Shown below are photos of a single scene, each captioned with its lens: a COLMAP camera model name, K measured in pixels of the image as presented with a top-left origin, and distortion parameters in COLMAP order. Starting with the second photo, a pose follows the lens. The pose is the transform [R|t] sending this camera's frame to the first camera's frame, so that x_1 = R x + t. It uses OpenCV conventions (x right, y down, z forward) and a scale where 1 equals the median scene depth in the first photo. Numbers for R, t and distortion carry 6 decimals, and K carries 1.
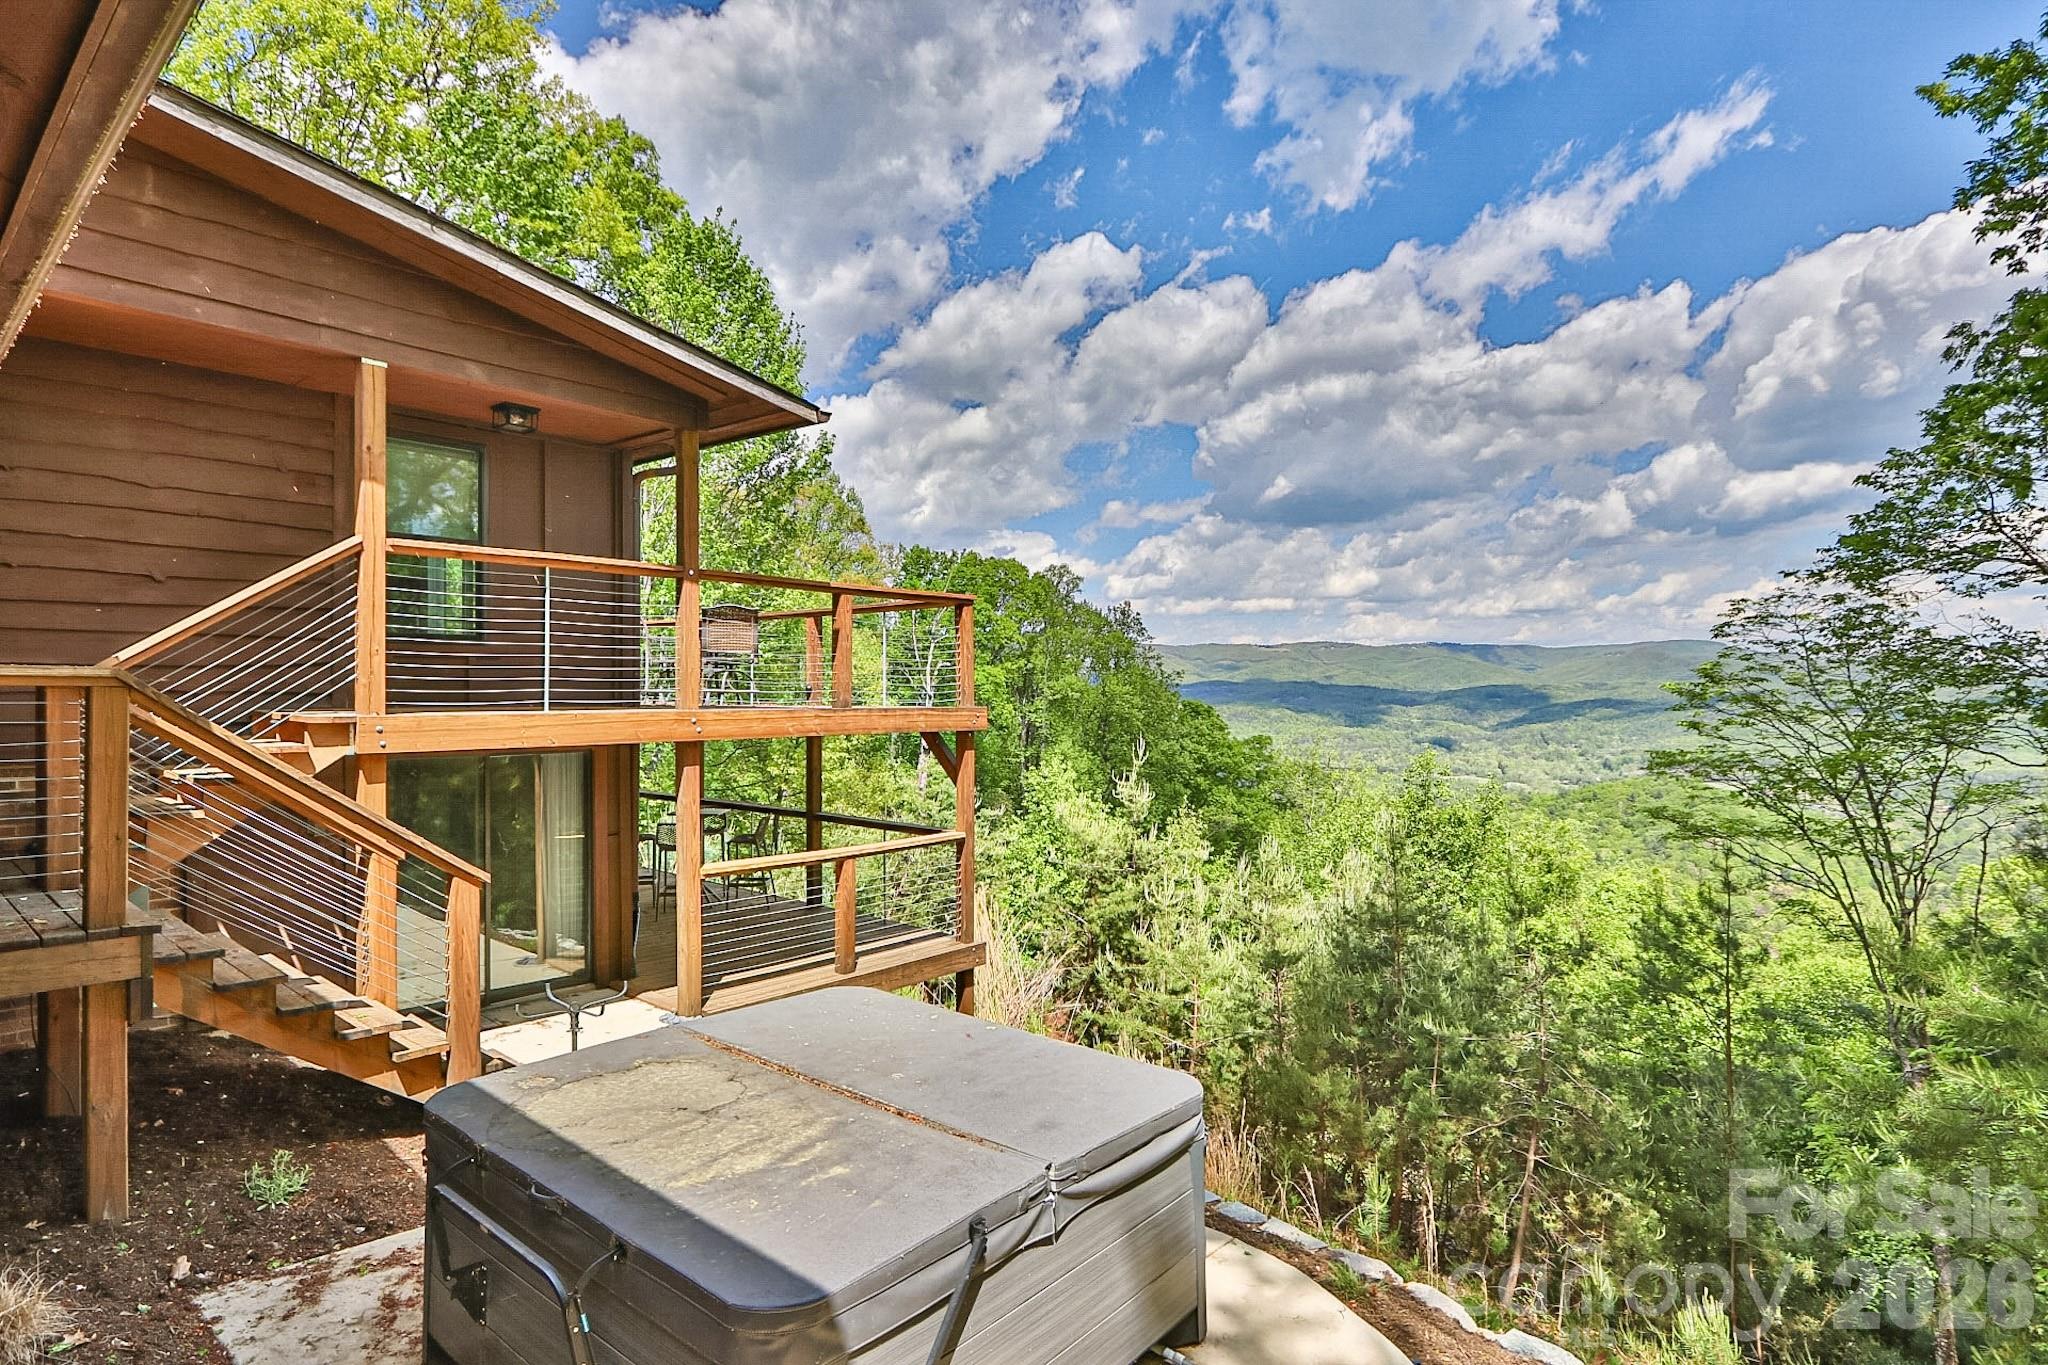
lens RADIAL K [[1077.4, 0, 1025.6], [0, 1077.4, 686.7], [0, 0, 1]] dist [-0.015025, -0.001999]
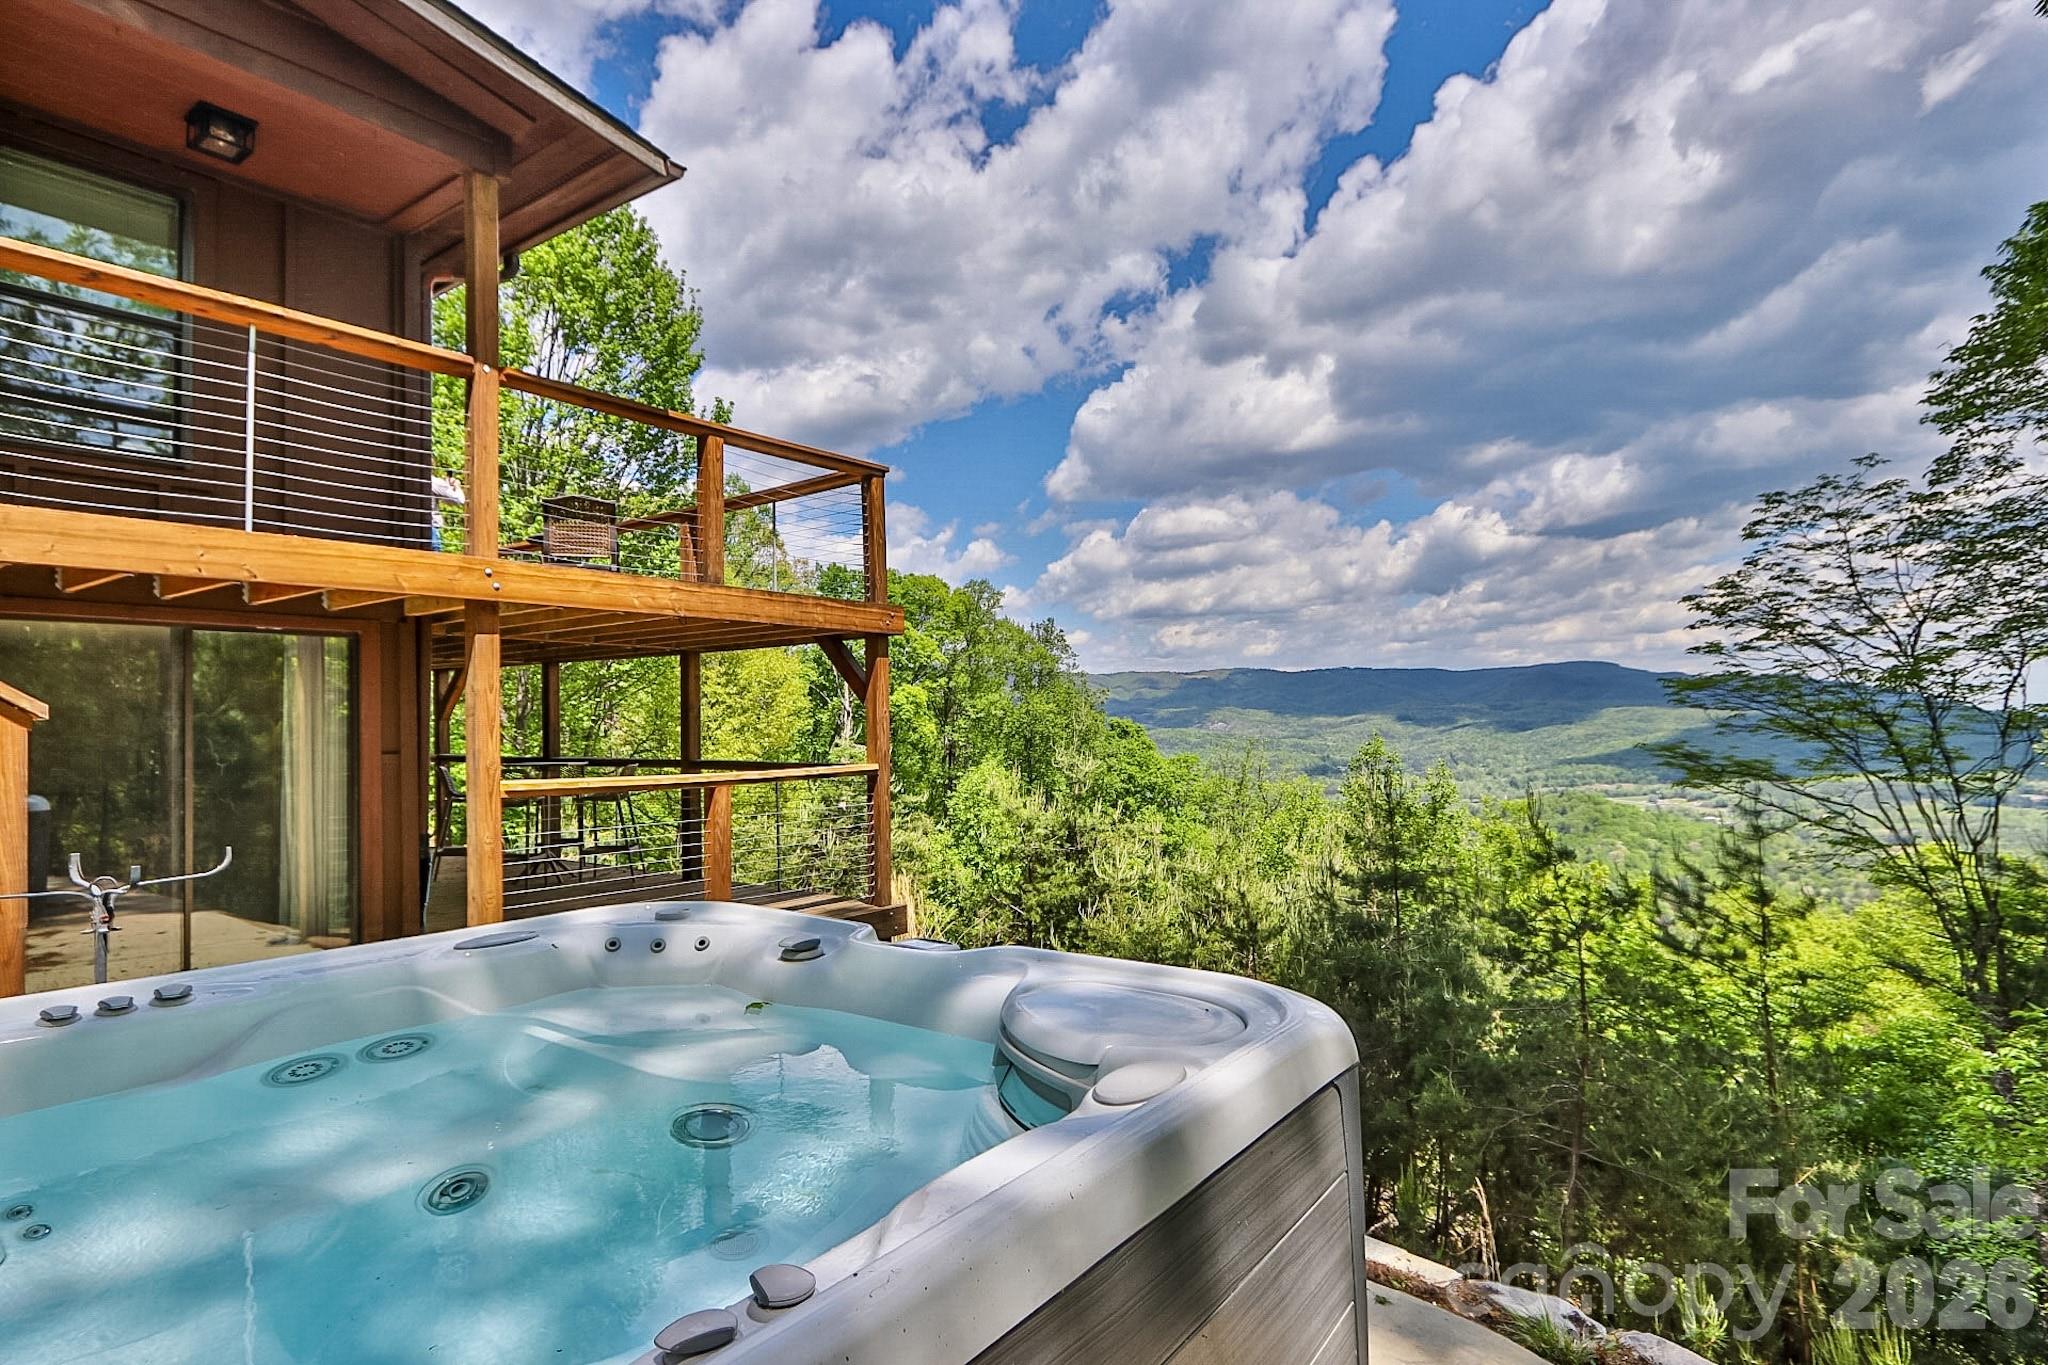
lens RADIAL K [[1077.4, 0, 1024.0], [0, 1077.4, 682.4], [0, 0, 1]] dist [-0.015025, -0.001999]
pose [[0.997295, -0.015213, 0.071910, -0.003451], [0.017549, 0.999335, -0.031972, 0.061756], [-0.071375, 0.033147, 0.996899, 0.125118]]
